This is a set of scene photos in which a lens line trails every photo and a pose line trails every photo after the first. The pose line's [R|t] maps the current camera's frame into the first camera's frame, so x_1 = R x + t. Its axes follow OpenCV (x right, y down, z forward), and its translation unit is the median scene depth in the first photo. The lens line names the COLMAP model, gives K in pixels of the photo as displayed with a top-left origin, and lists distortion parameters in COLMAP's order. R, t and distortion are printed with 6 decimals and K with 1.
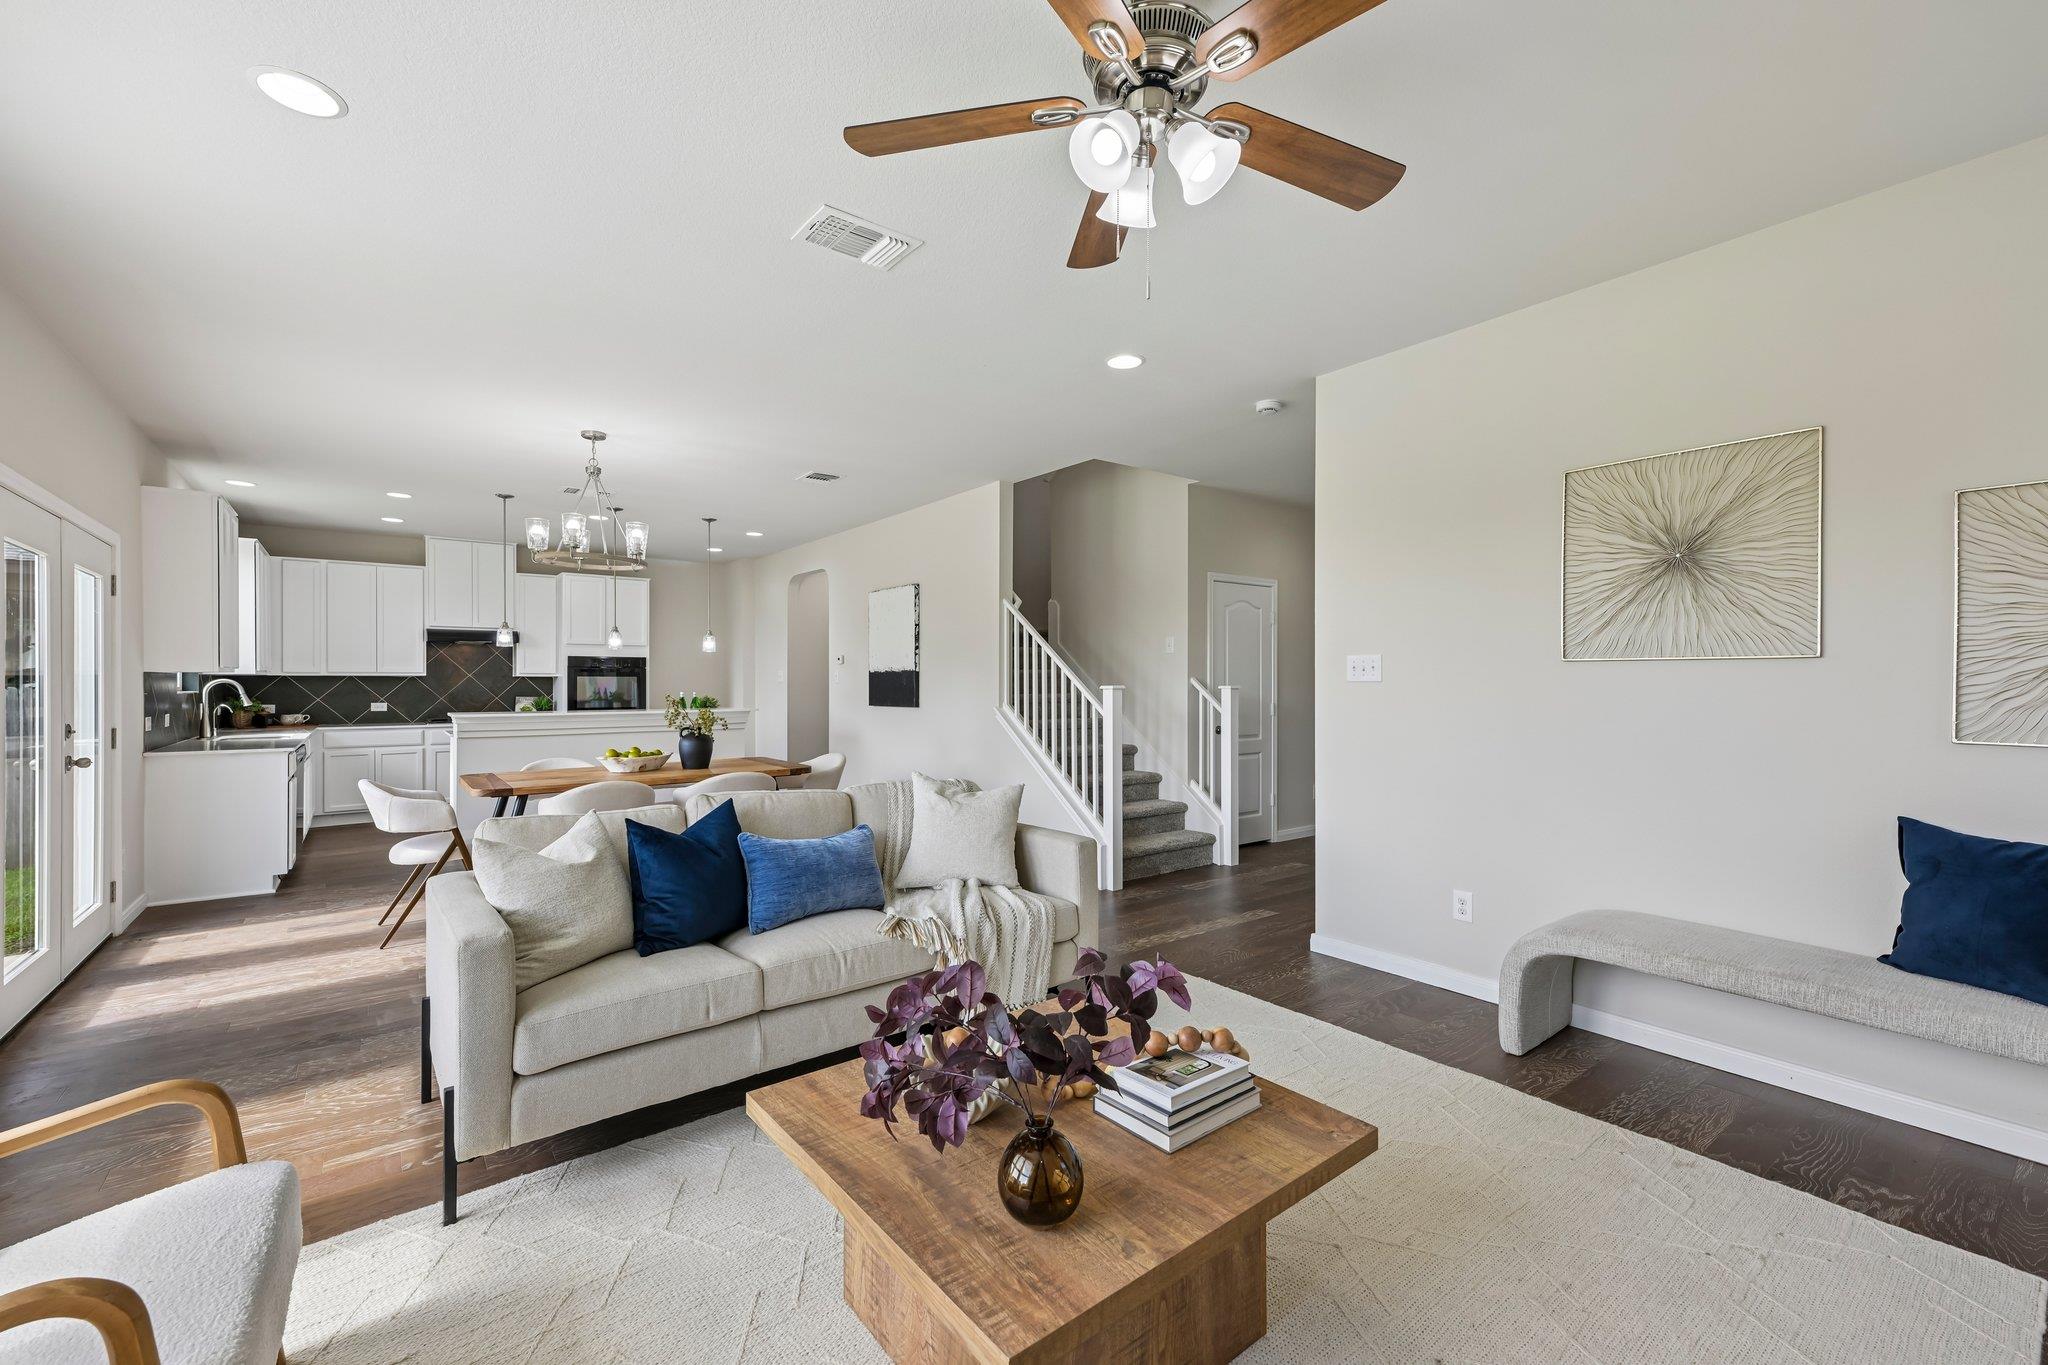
lens RADIAL K [[850.0, 0, 1028.0], [0, 850.0, 684.5], [0, 0, 1]] dist [0.010071, 0.000028]
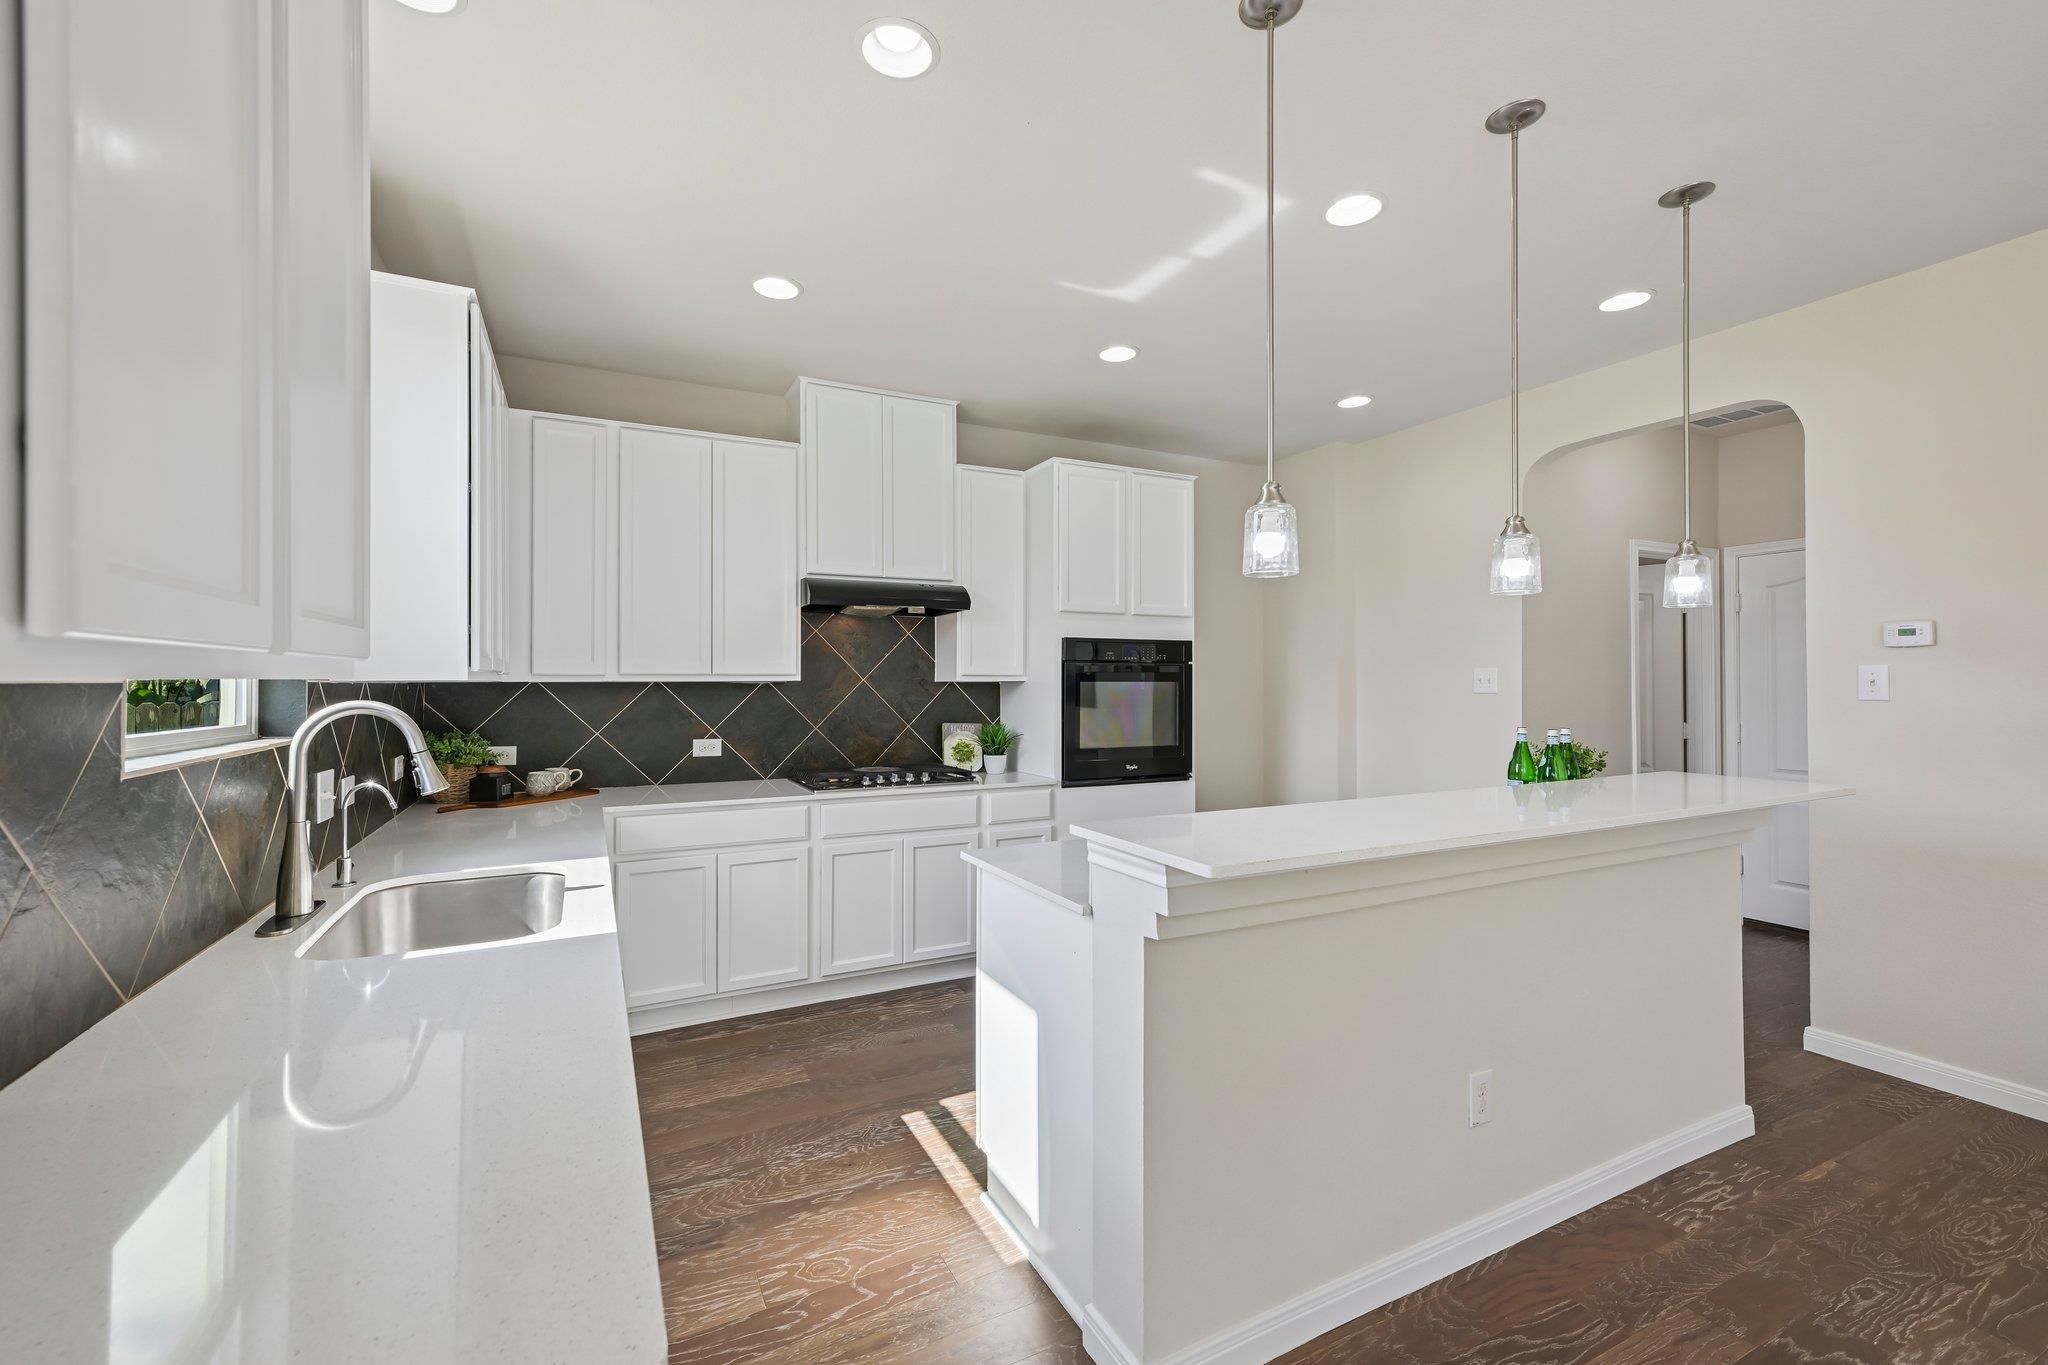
lens RADIAL K [[850.0, 0, 1025.4], [0, 850.0, 679.5], [0, 0, 1]] dist [0.010071, 0.000028]
pose [[0.981037, -0.004092, -0.193779, -0.499386], [0.002845, 0.999973, -0.006711, -0.007921], [0.193801, 0.006033, 0.981022, 0.577112]]
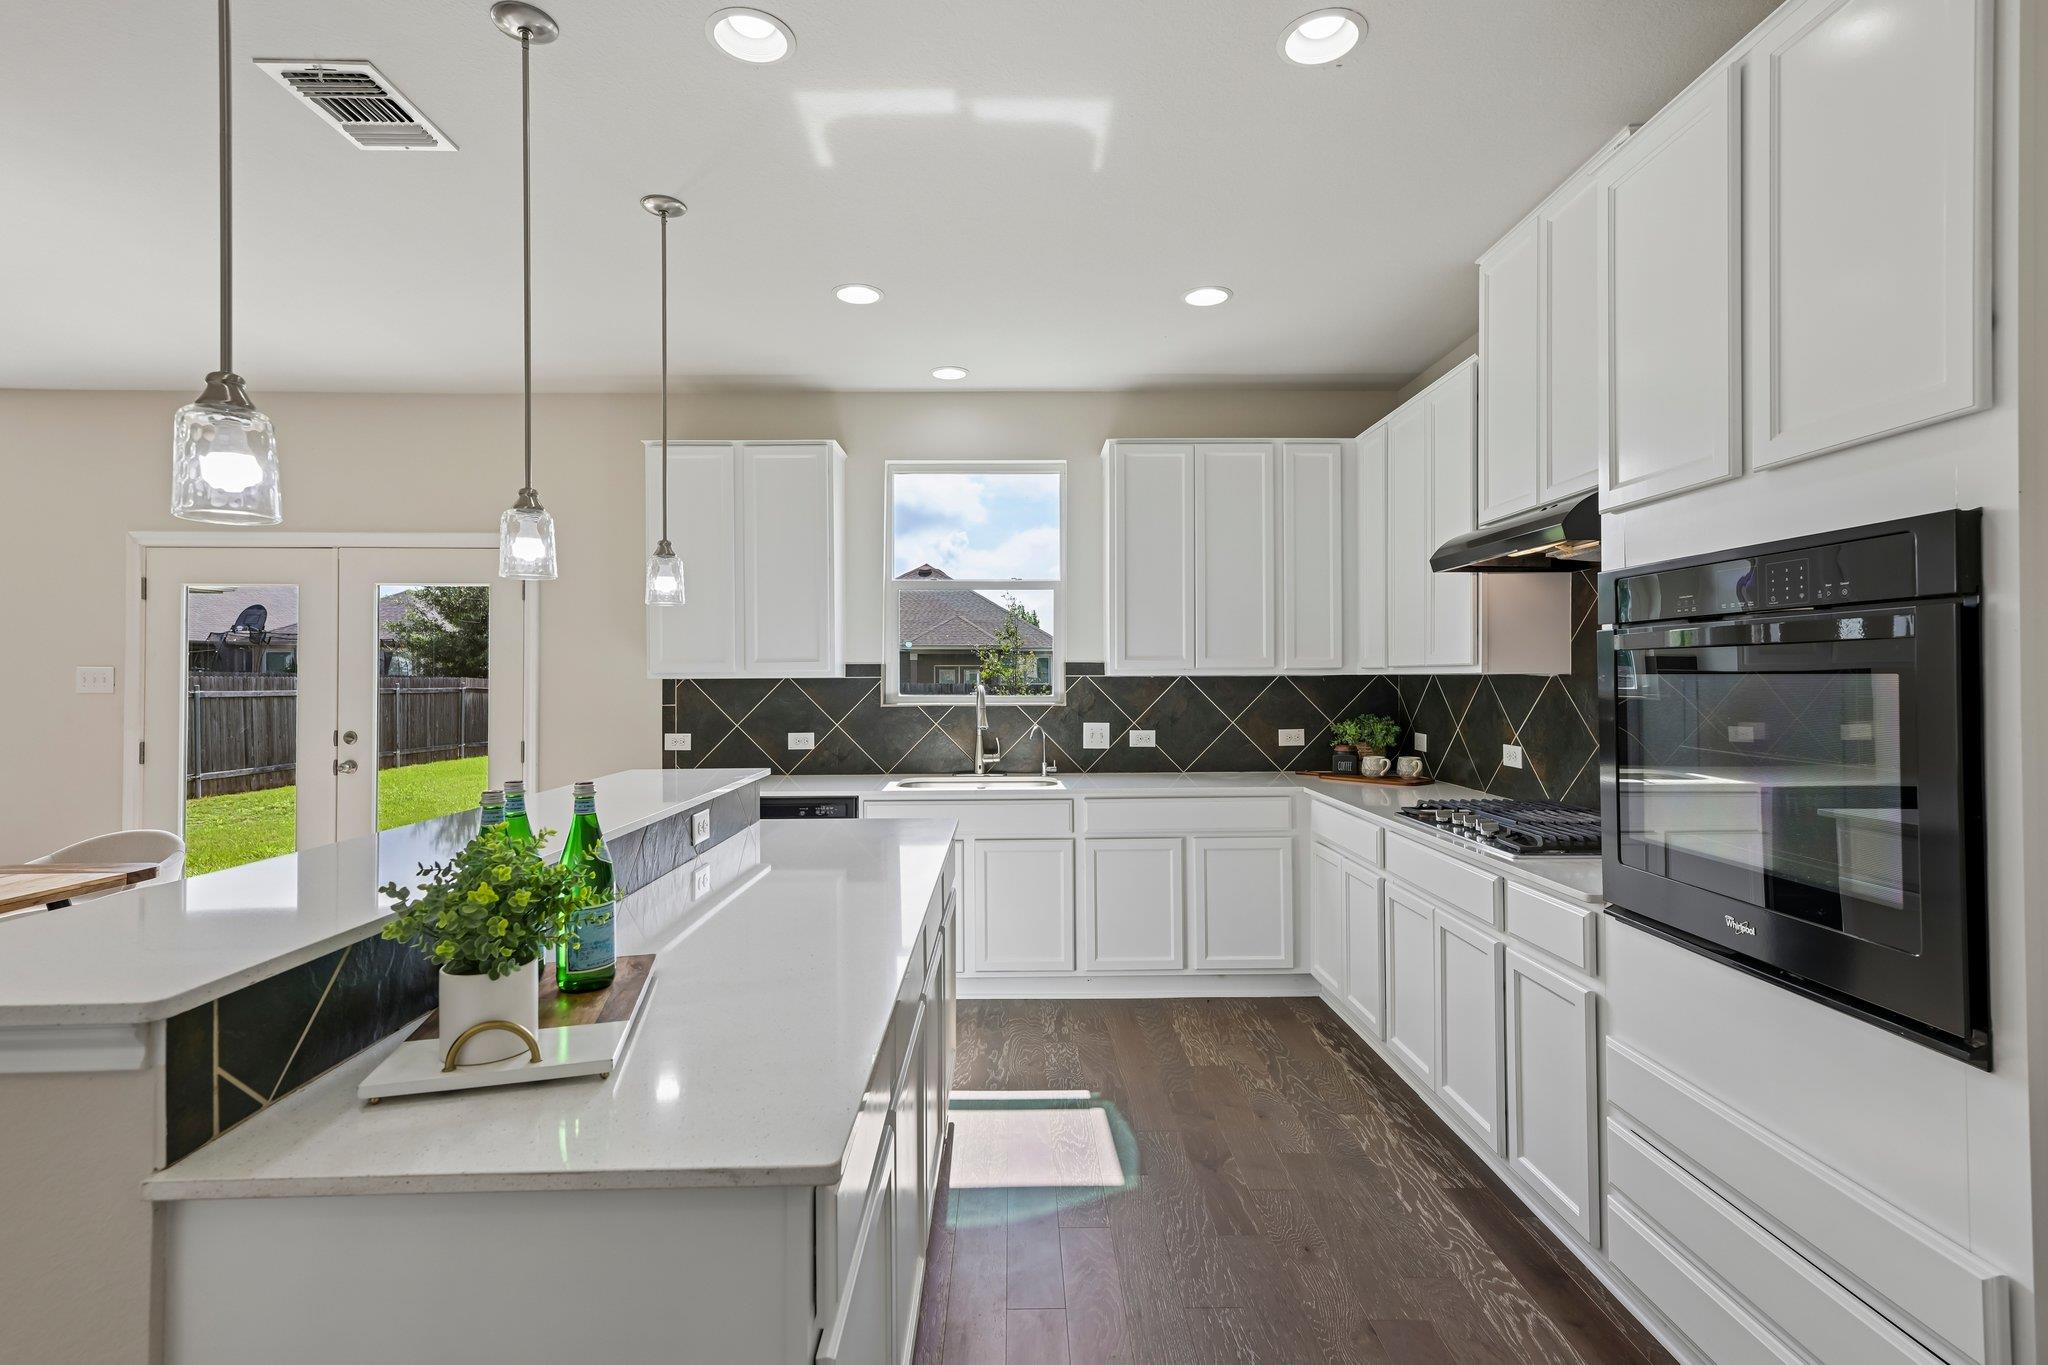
lens RADIAL K [[949.2, 0, 1019.9], [0, 949.2, 673.5], [0, 0, 1]] dist [0.018600, 0.000100]
pose [[-0.608914, -0.003653, -0.793228, -0.293385], [0.001140, 0.999984, -0.005480, -0.008428], [0.793236, -0.004241, -0.608900, 1.090942]]
